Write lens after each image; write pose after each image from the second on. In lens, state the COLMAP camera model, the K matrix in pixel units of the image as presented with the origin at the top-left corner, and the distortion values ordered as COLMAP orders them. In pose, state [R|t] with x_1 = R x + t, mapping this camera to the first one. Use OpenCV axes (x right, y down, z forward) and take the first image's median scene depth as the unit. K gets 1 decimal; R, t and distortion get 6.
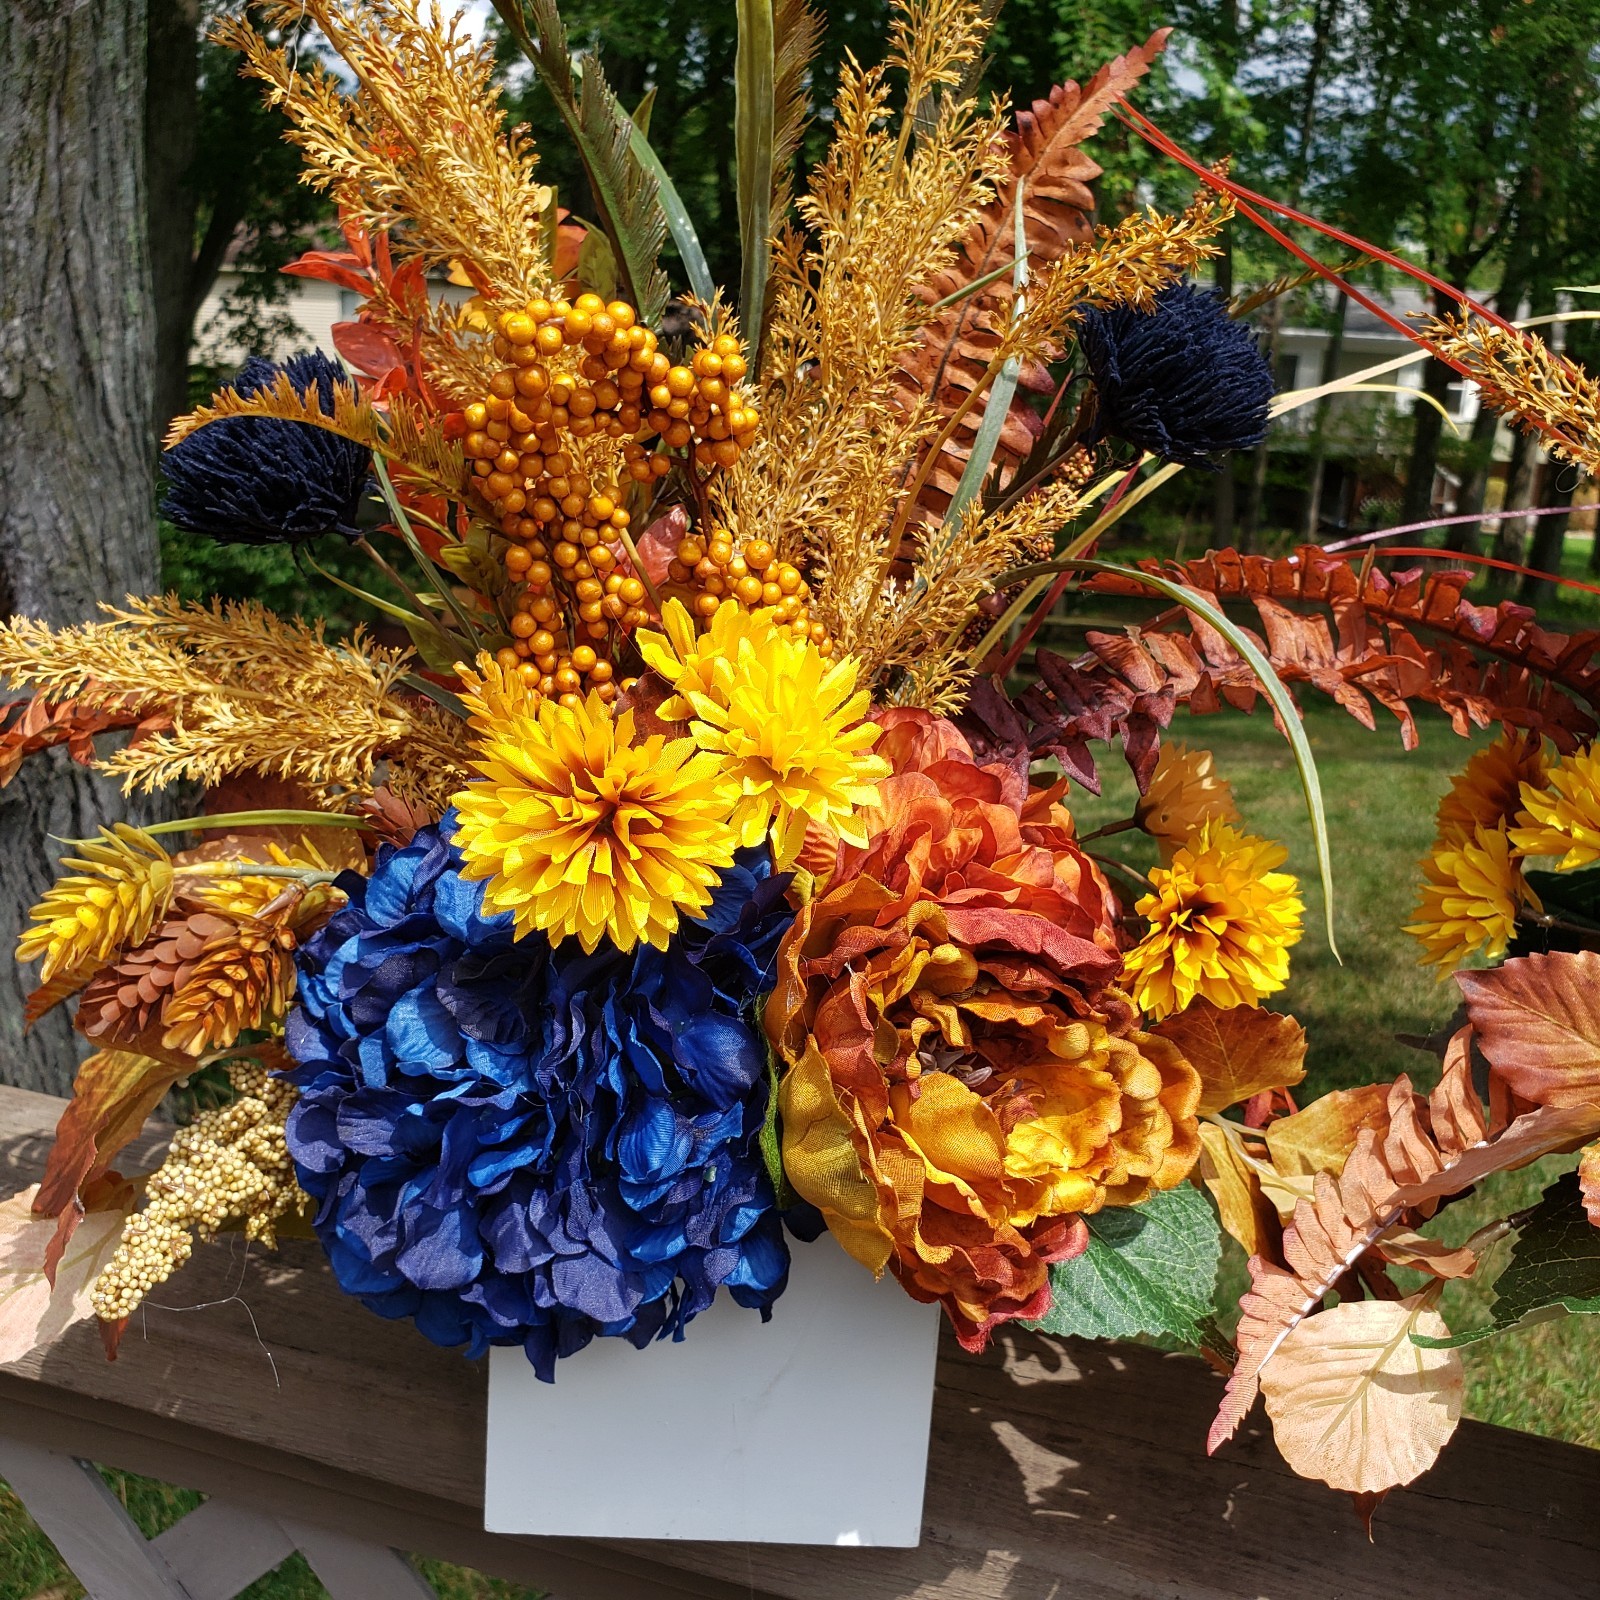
lens RADIAL K [[1631.6, 0, 810.6], [0, 1631.6, 768.0], [0, 0, 1]] dist [0.129482, -0.370046]
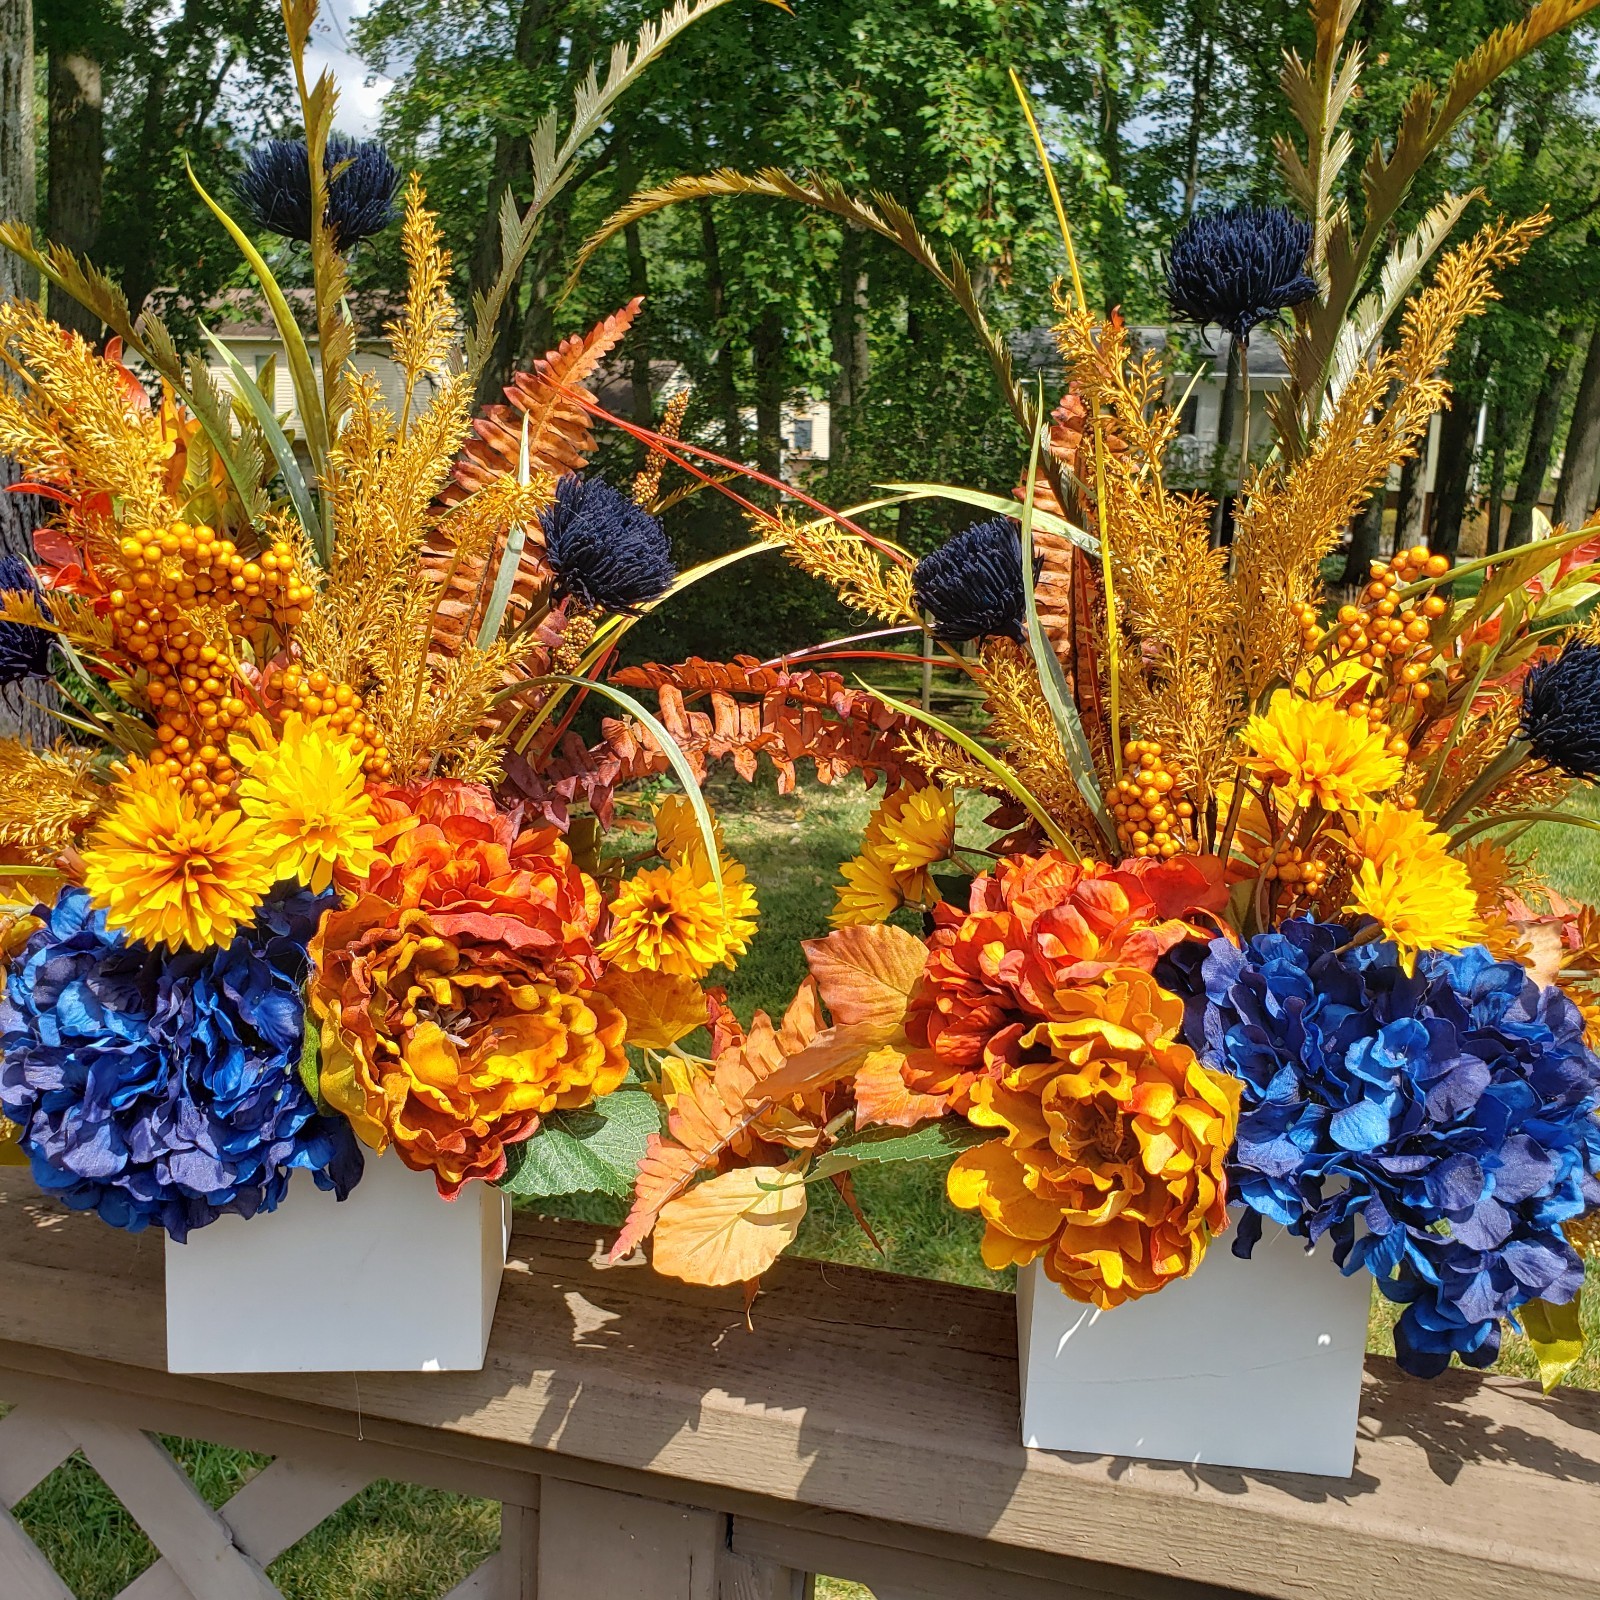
lens RADIAL K [[1624.8, 0, 803.6], [0, 1624.8, 748.1], [0, 0, 1]] dist [0.009628, 0.003640]
pose [[0.998468, -0.035227, 0.042659, 0.355978], [0.036857, 0.998596, -0.038056, 0.002486], [-0.041259, 0.039570, 0.998365, -0.511271]]
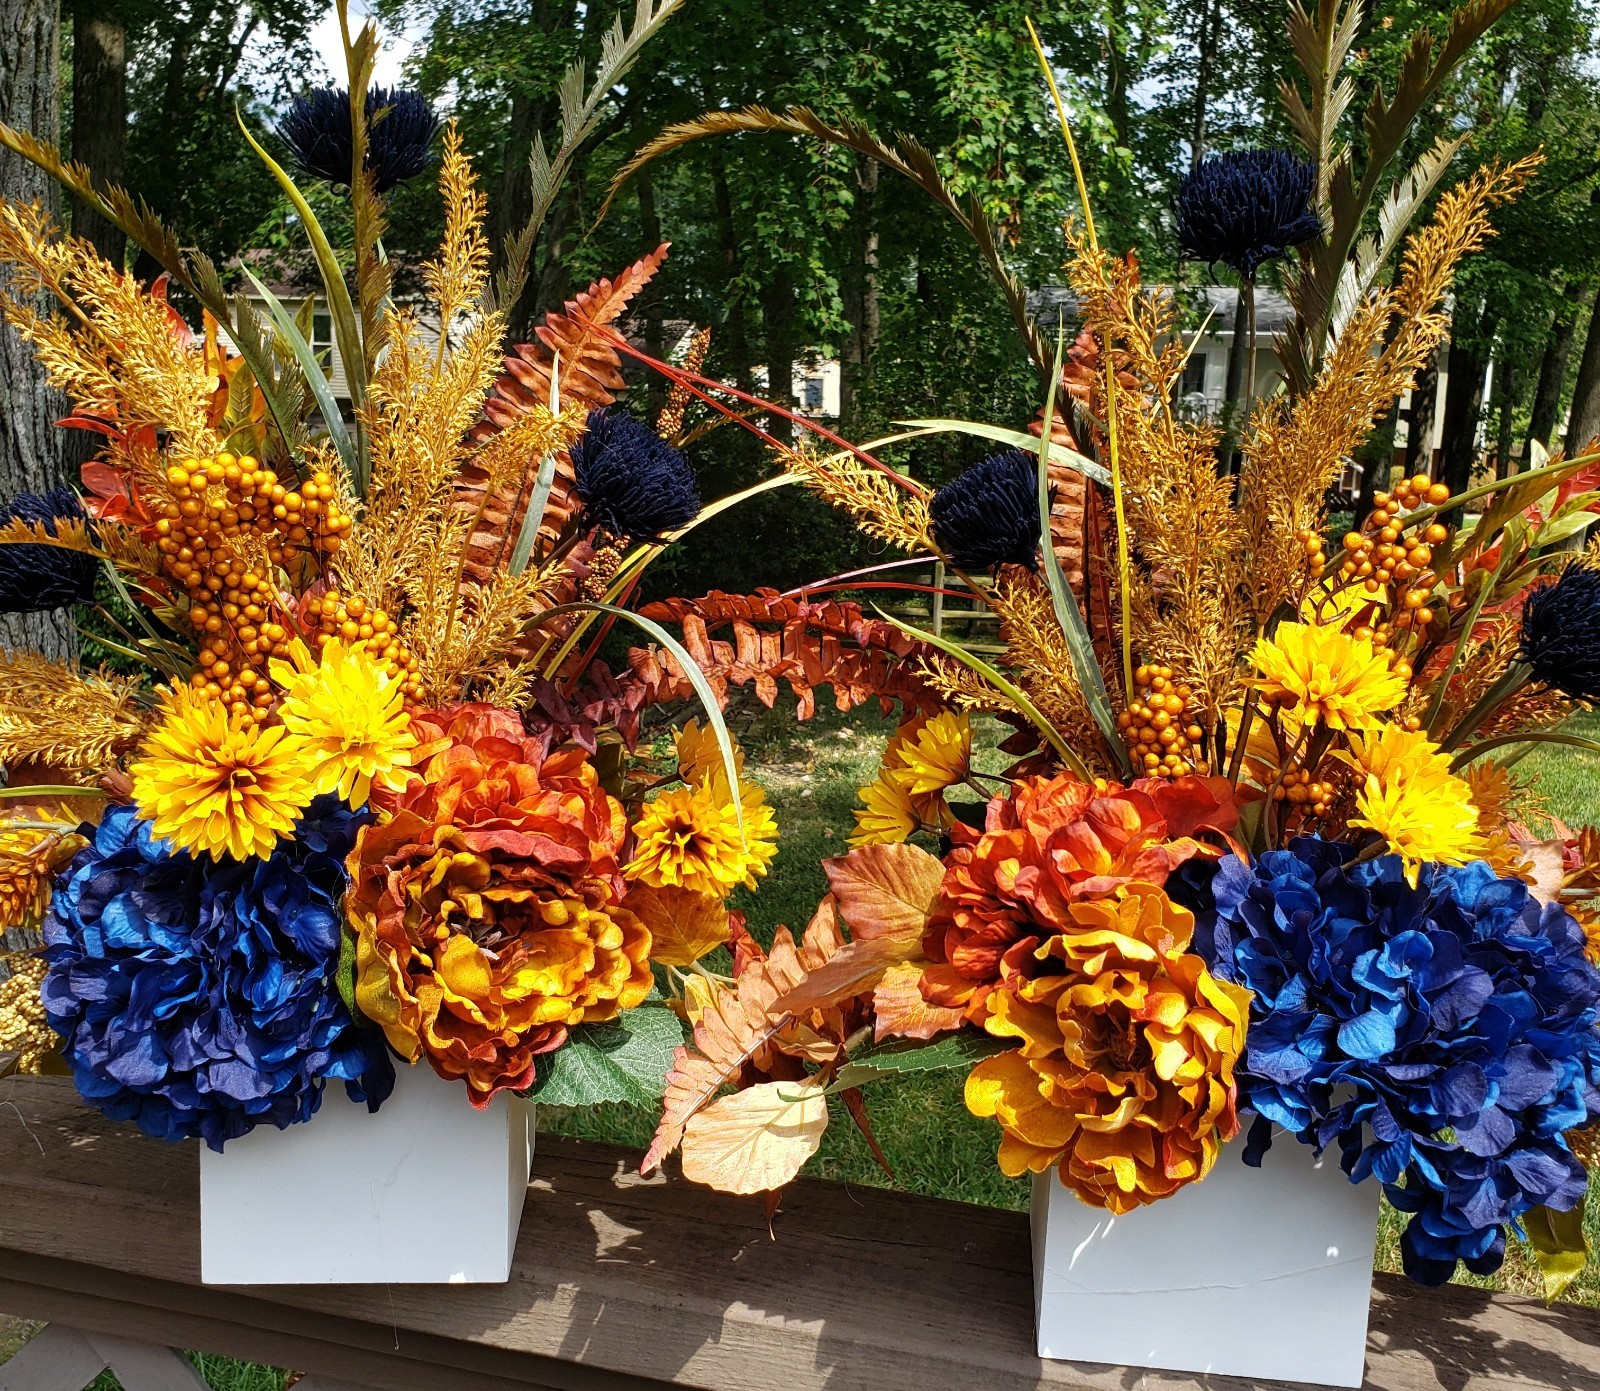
lens RADIAL K [[1615.1, 0, 803.4], [0, 1615.1, 667.5], [0, 0, 1]] dist [0.023975, -0.024749]
pose [[0.998781, -0.032823, 0.036867, 0.343270], [0.035019, 0.997549, -0.060583, 0.034098], [-0.034788, 0.061800, 0.997482, -0.550017]]
